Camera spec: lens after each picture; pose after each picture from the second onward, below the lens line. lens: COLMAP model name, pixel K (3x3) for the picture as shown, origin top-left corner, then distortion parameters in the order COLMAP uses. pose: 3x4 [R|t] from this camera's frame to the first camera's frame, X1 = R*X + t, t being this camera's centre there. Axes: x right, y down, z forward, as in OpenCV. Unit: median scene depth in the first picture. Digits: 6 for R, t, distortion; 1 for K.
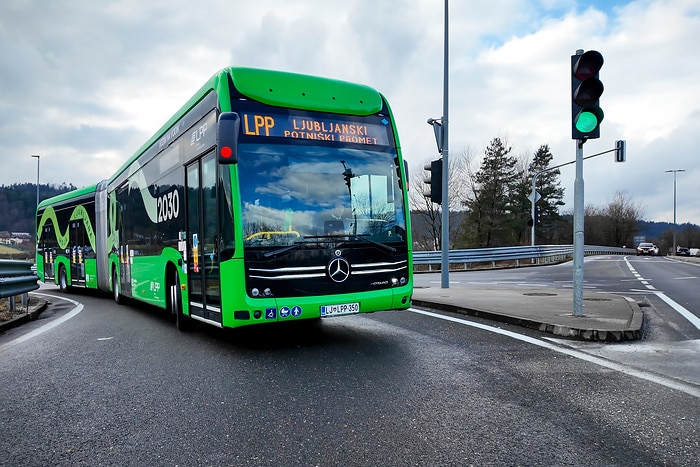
lens RADIAL K [[529.0, 0, 331.1], [0, 529.0, 256.5], [0, 0, 1]] dist [-0.001182, -0.000956]
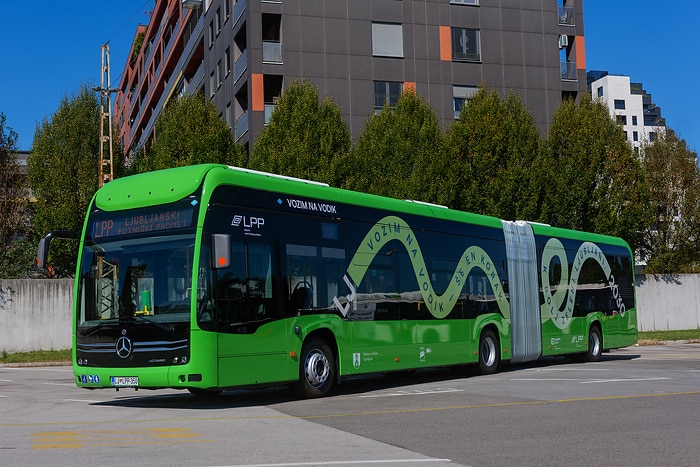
lens RADIAL K [[925.7, 0, 350.0], [0, 925.7, 233.5], [0, 0, 1]] dist [-0.015935, -0.036322]
pose [[0.444436, -0.070454, -0.893036, 2.004362], [0.011106, 0.997259, -0.073149, -0.066866], [0.895742, 0.022592, 0.444000, 0.526213]]
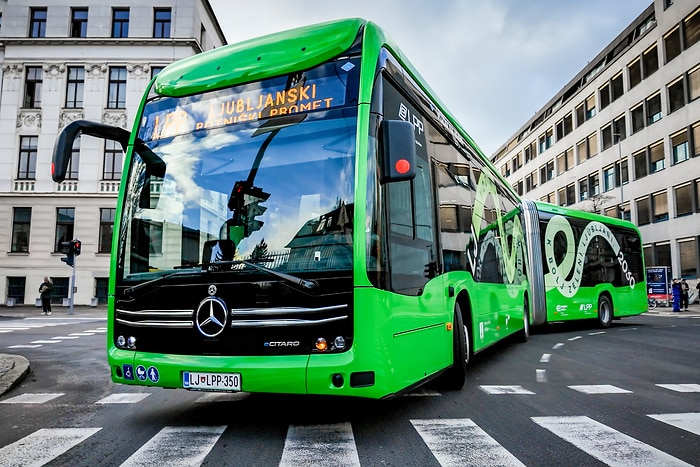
lens RADIAL K [[540.6, 0, 356.9], [0, 540.6, 226.6], [0, 0, 1]] dist [0.010183, -0.000558]
pose [[0.594119, -0.080062, -0.800383, 0.634304], [-0.004781, 0.994665, -0.103044, -0.016273], [0.804363, 0.065047, 0.590567, 0.729178]]
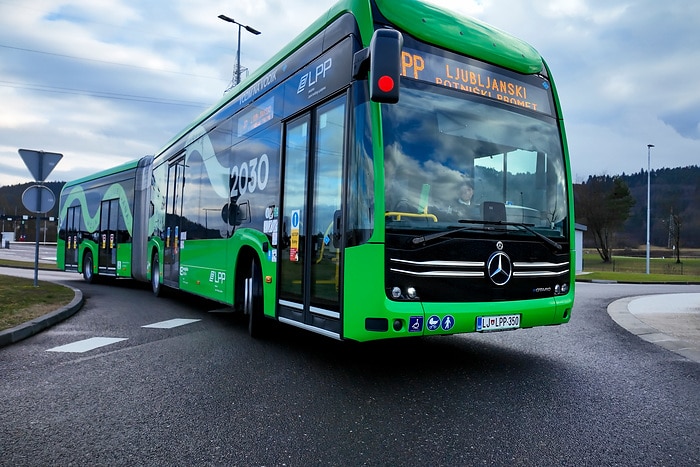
lens RADIAL K [[509.1, 0, 387.7], [0, 509.1, 241.7], [0, 0, 1]] dist [0.001143, -0.001457]
pose [[0.995667, 0.063827, 0.067629, -0.186809], [-0.061311, 0.997370, -0.038640, 0.024356], [-0.069918, 0.034326, 0.996962, 0.293568]]
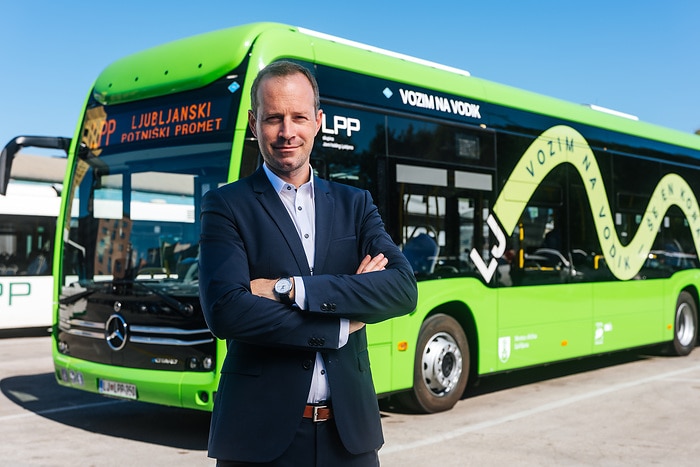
lens RADIAL K [[925.7, 0, 350.0], [0, 925.7, 233.5], [0, 0, 1]] dist [-0.015935, -0.036322]
pose [[0.317756, 0.014949, -0.948055, 1.215397], [-0.018971, 0.999776, 0.009407, -0.116328], [0.947983, 0.014996, 0.317969, 0.880661]]
